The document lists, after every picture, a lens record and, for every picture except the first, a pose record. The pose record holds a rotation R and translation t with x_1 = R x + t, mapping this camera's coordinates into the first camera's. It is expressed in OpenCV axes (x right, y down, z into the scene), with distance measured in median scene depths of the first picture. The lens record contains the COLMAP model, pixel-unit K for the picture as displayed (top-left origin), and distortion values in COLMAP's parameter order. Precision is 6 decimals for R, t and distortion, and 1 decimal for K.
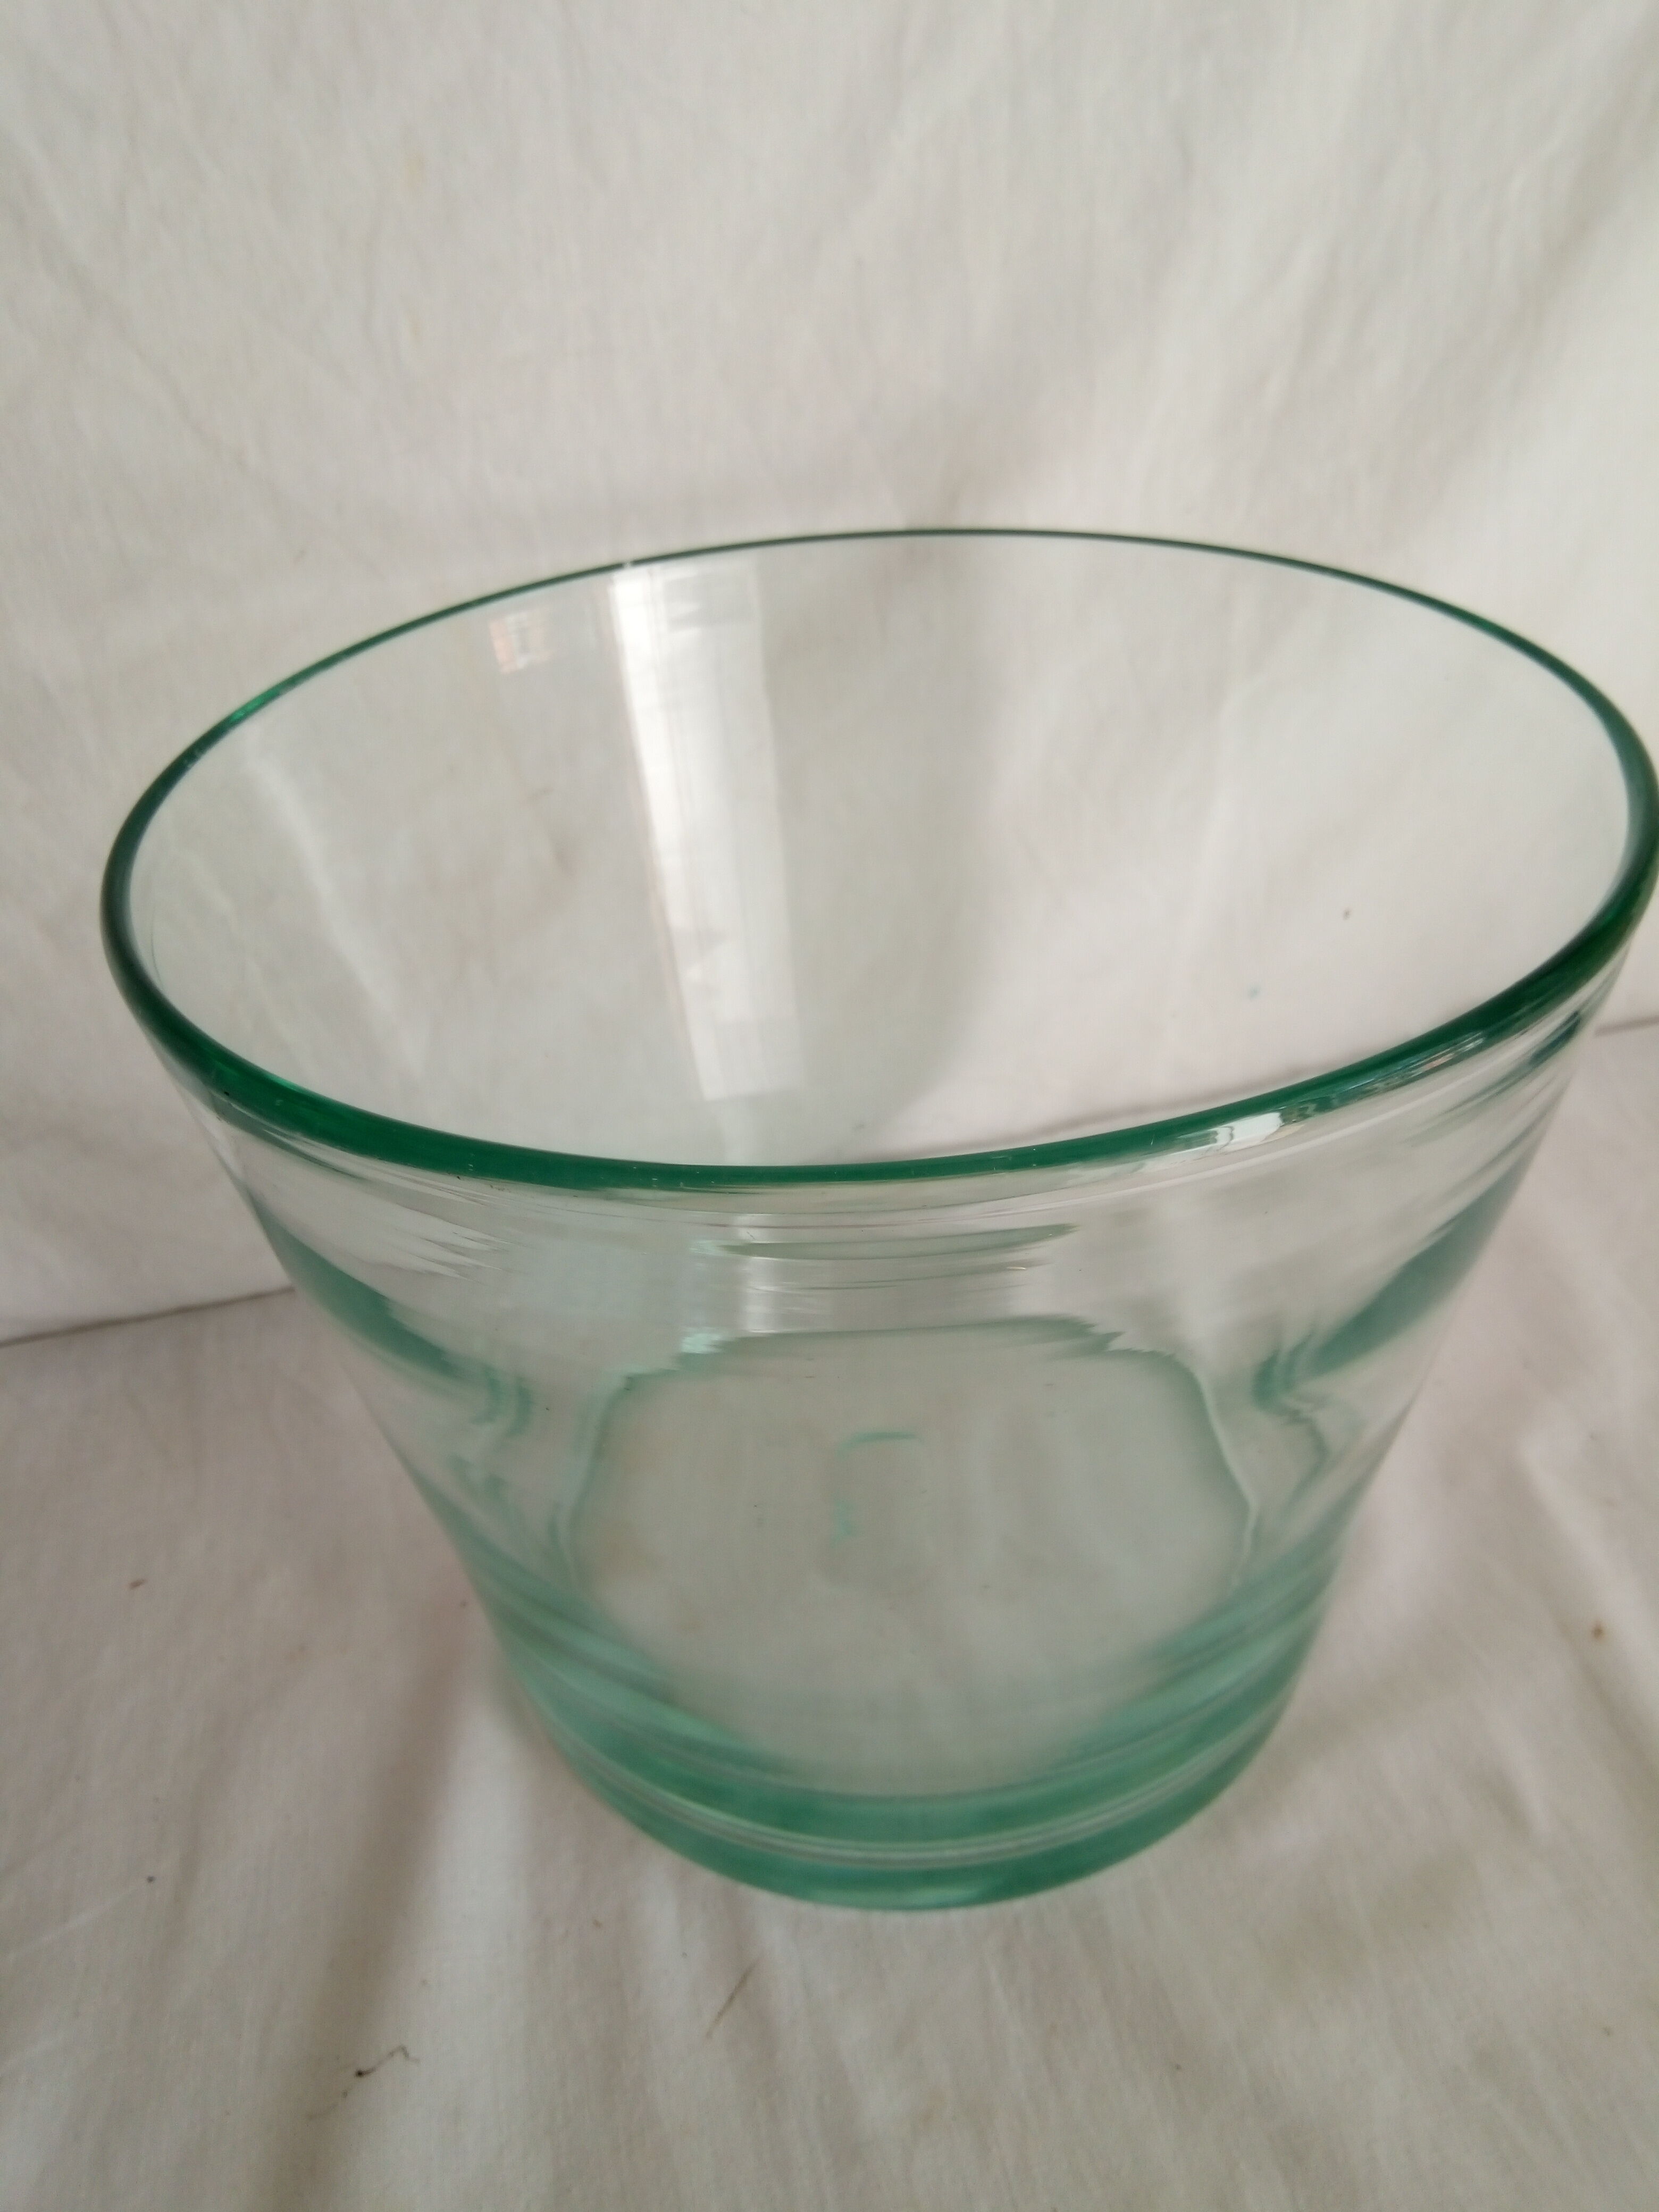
lens RADIAL K [[1773.0, 0, 857.7], [0, 1773.0, 1107.3], [0, 0, 1]] dist [-0.037839, -0.005071]
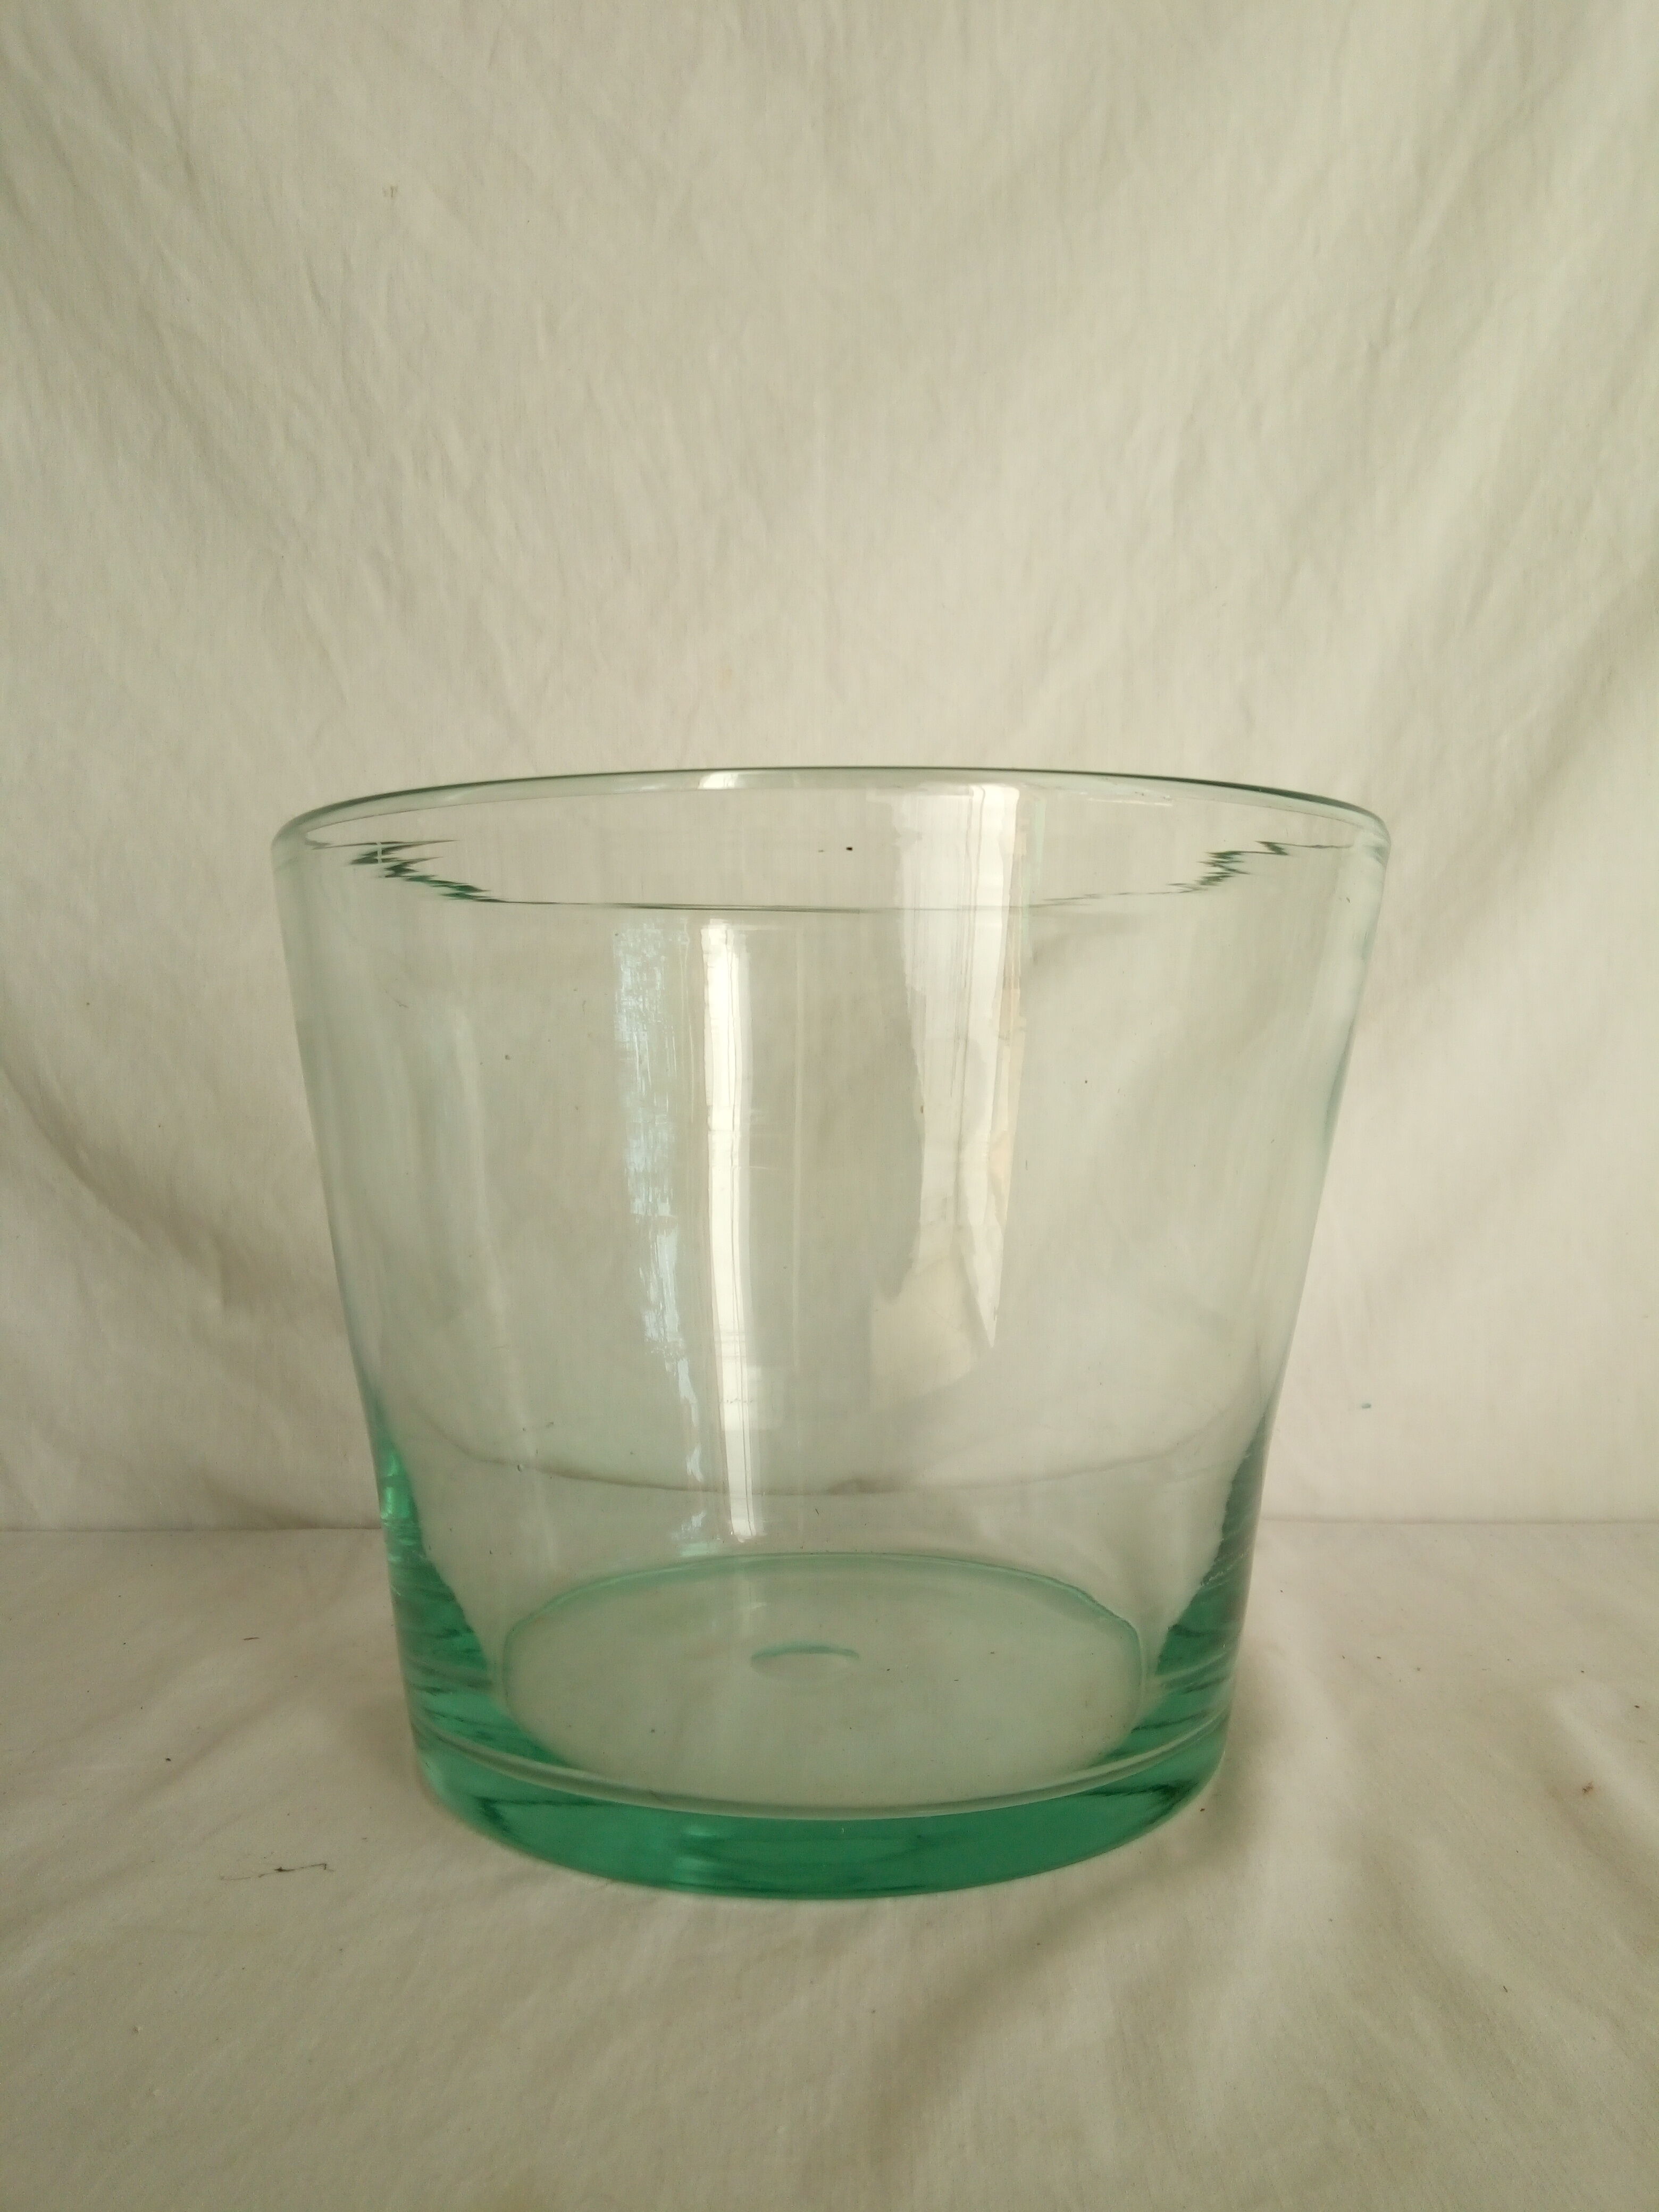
lens RADIAL K [[1720.2, 0, 829.5], [0, 1720.2, 1106.0], [0, 0, 1]] dist [0.043975, -0.107030]
pose [[0.968158, 0.056889, -0.243792, 0.244180], [-0.179573, 0.836337, -0.517971, 0.588153], [0.174425, 0.545256, 0.819922, -0.058550]]
